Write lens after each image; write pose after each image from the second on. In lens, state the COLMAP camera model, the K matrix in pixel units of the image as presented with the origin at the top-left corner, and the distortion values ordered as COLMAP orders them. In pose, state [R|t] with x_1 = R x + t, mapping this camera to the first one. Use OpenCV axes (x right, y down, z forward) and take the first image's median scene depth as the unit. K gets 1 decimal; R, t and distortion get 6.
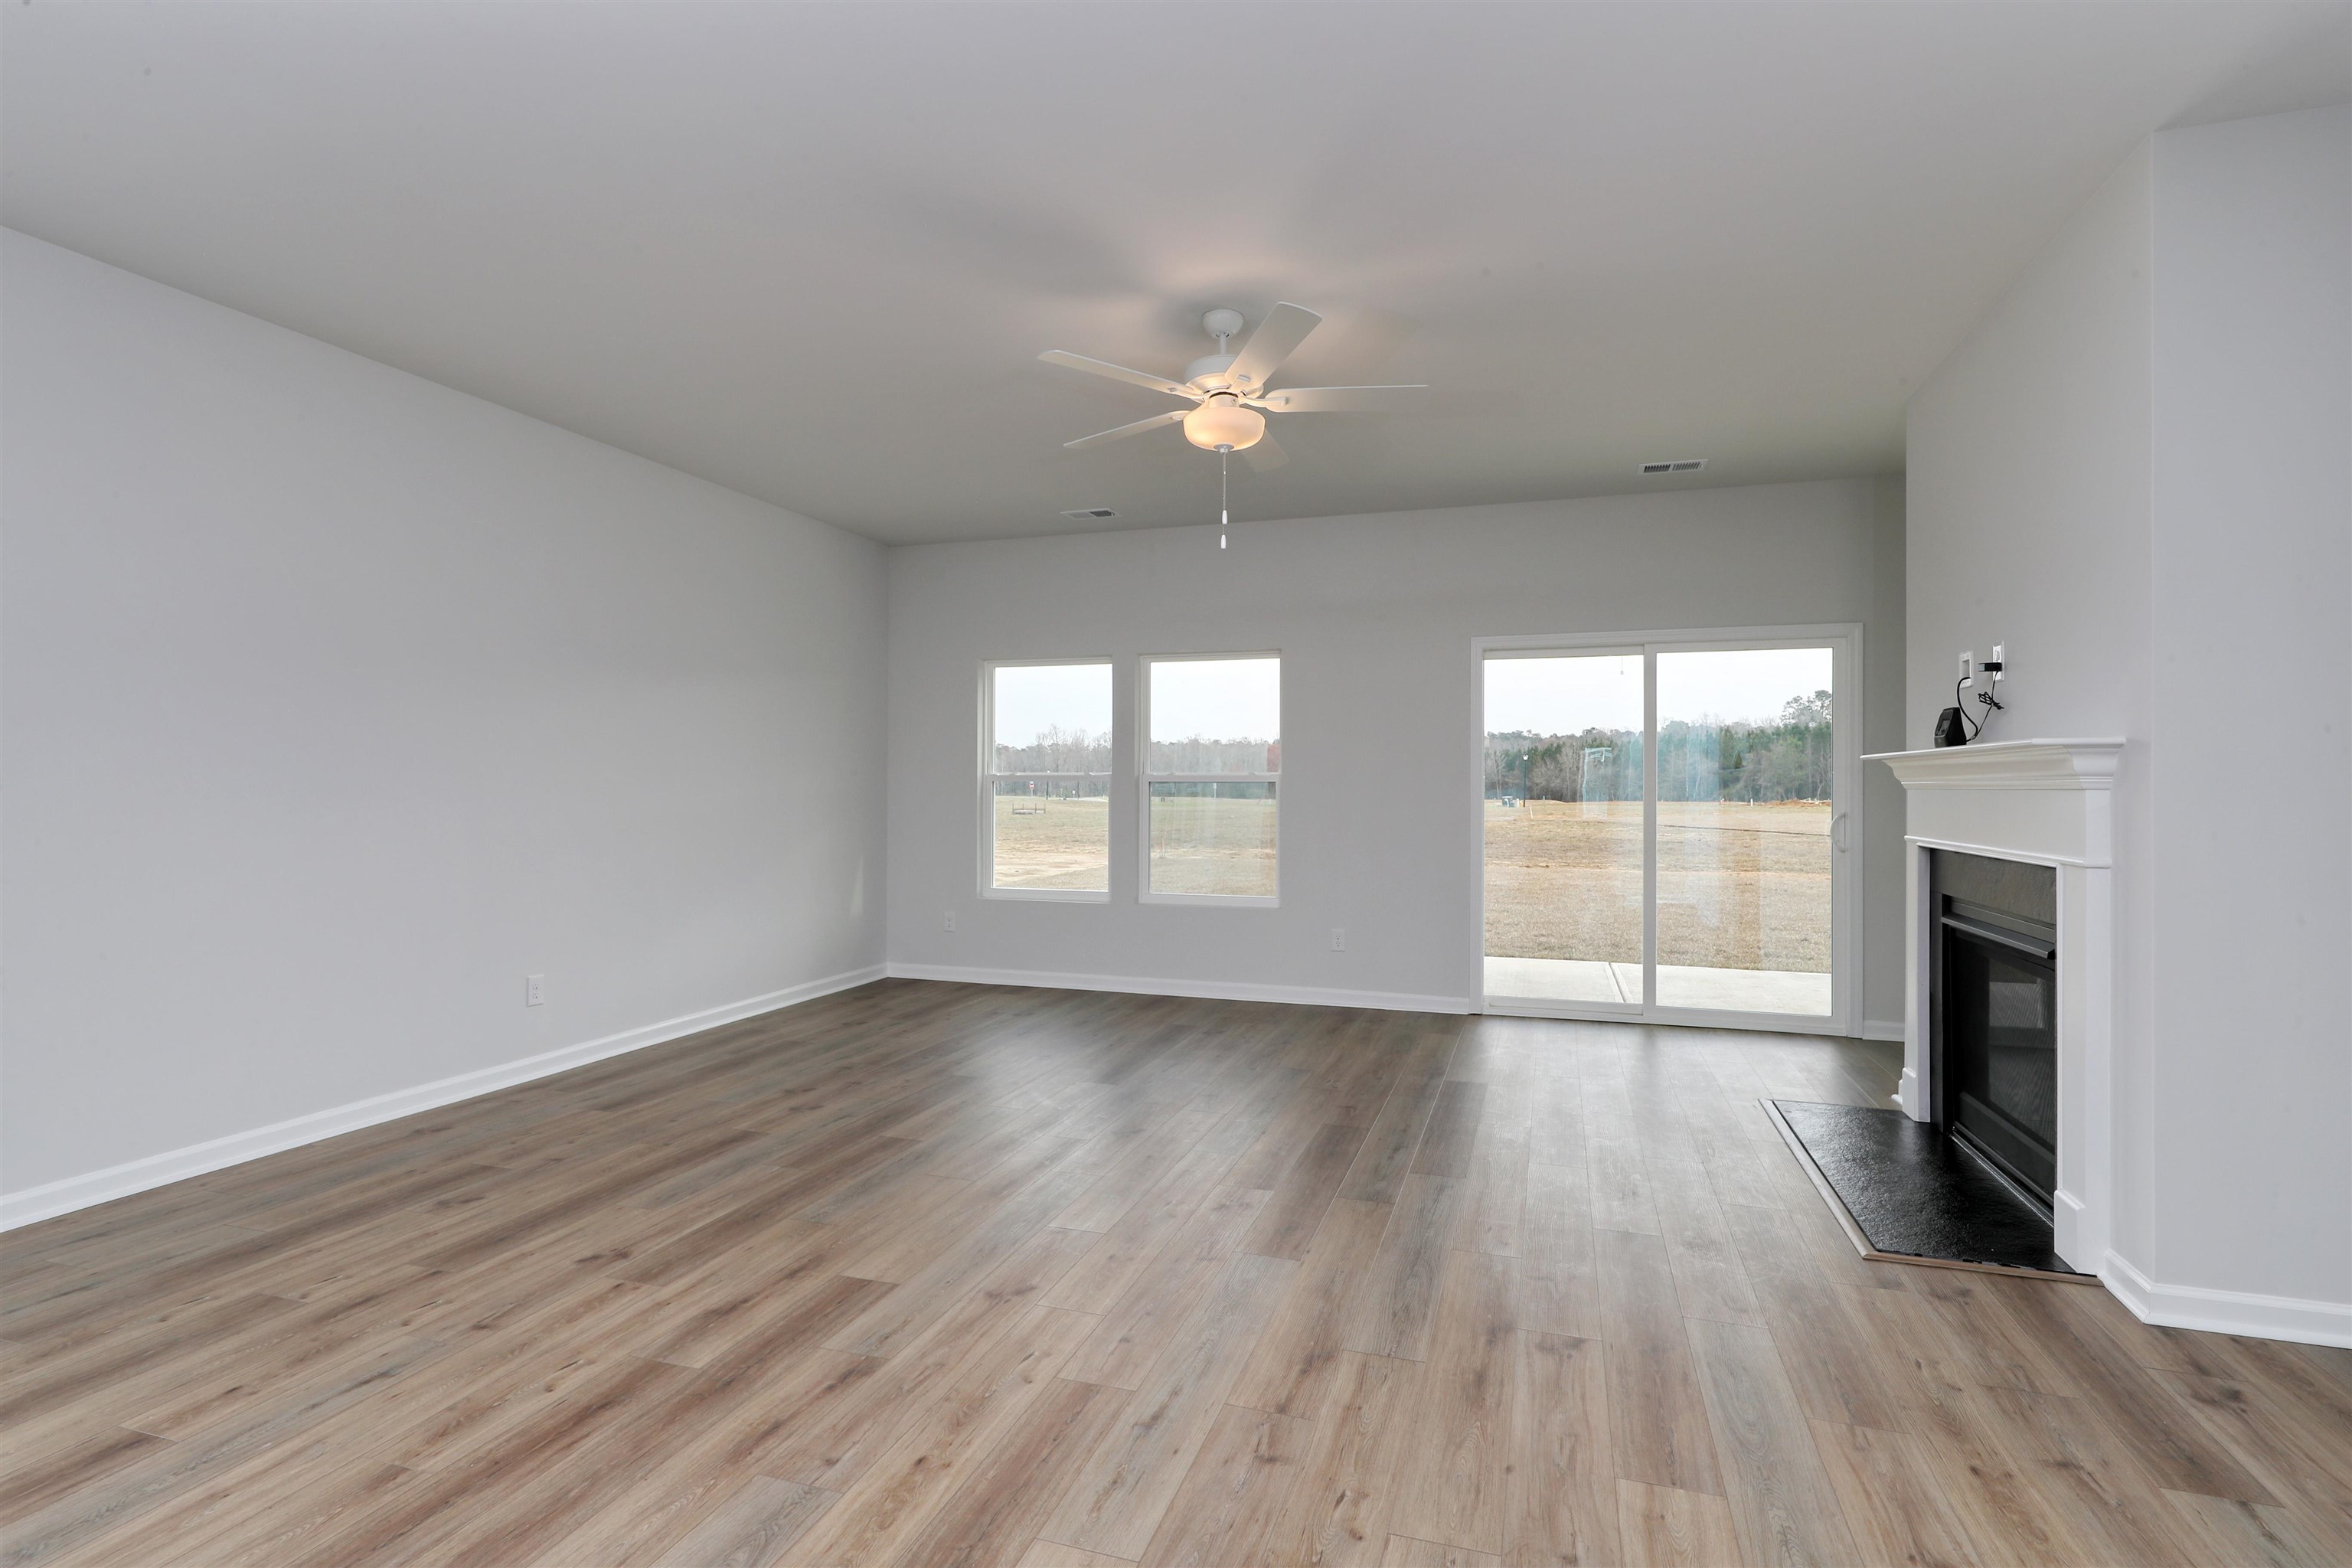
lens RADIAL K [[1151.0, 0, 1176.0], [0, 1151.0, 784.0], [0, 0, 1]] dist [0.000737, -0.000351]
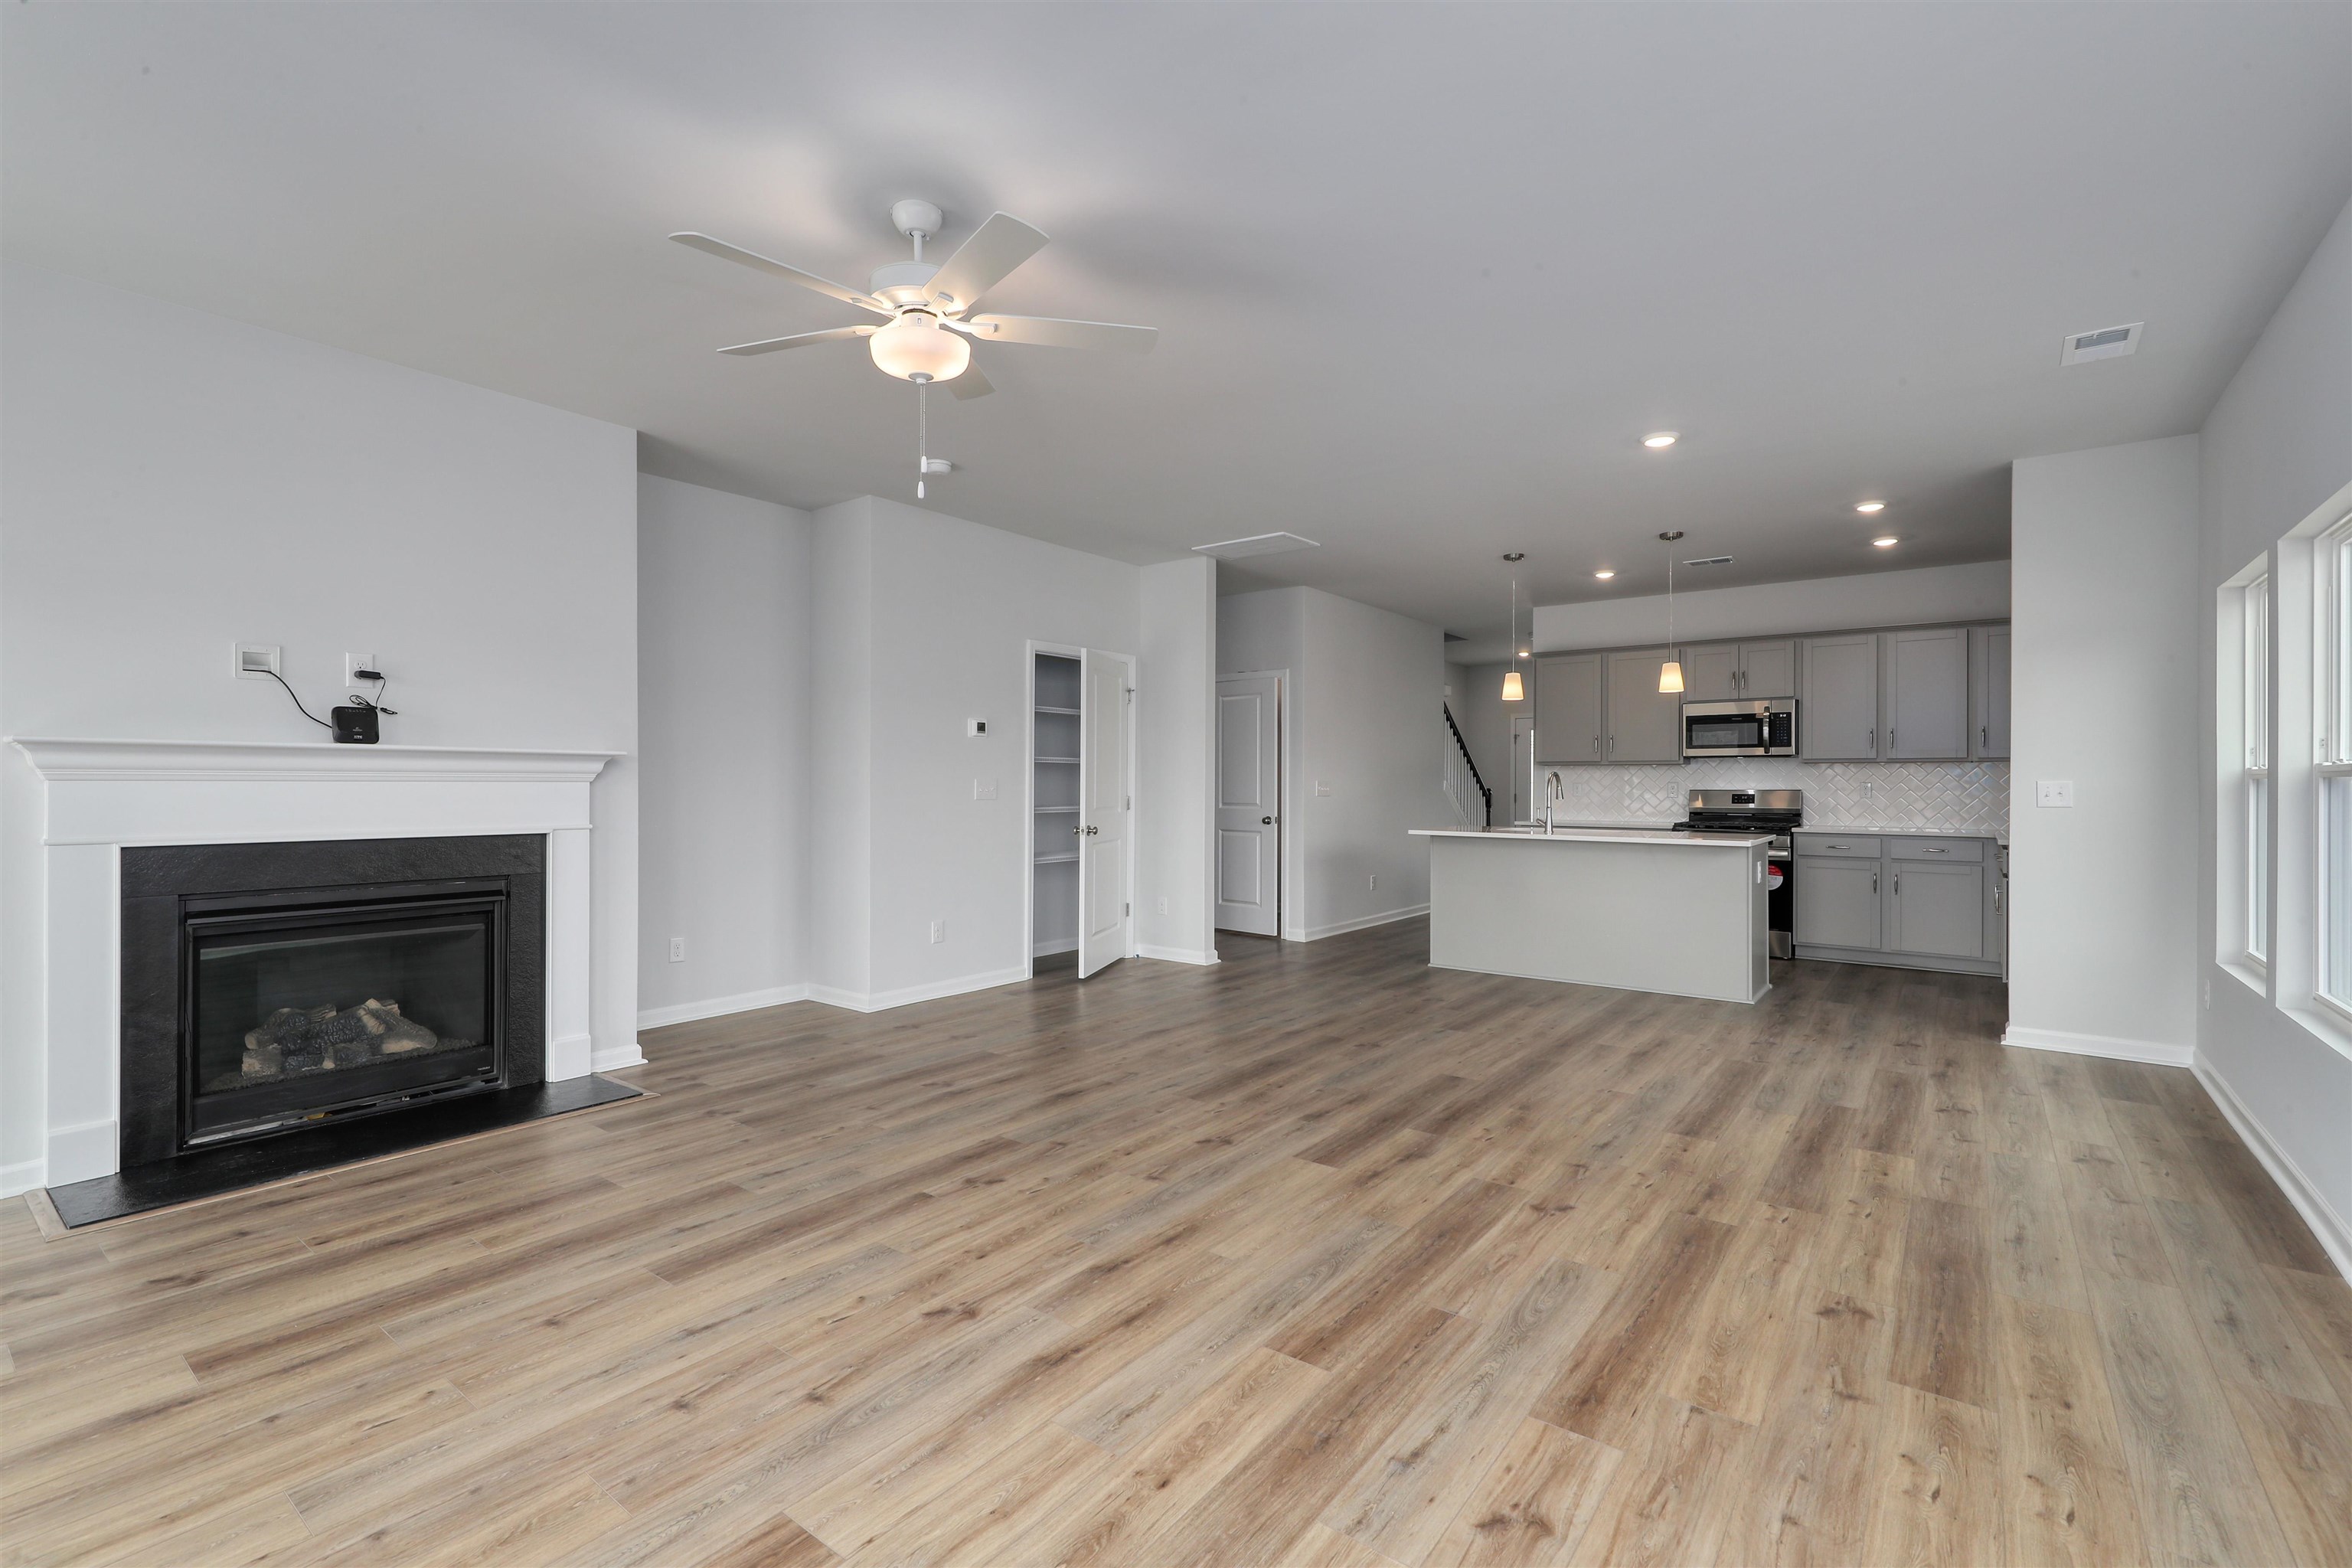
lens RADIAL K [[1045.8, 0, 1176.0], [0, 1045.8, 784.0], [0, 0, 1]] dist [0.000194, 0.000075]
pose [[-0.944964, -0.005052, 0.327134, -0.489386], [-0.005752, 0.999983, -0.001173, 0.004725], [-0.327123, -0.002990, -0.944977, 2.111407]]
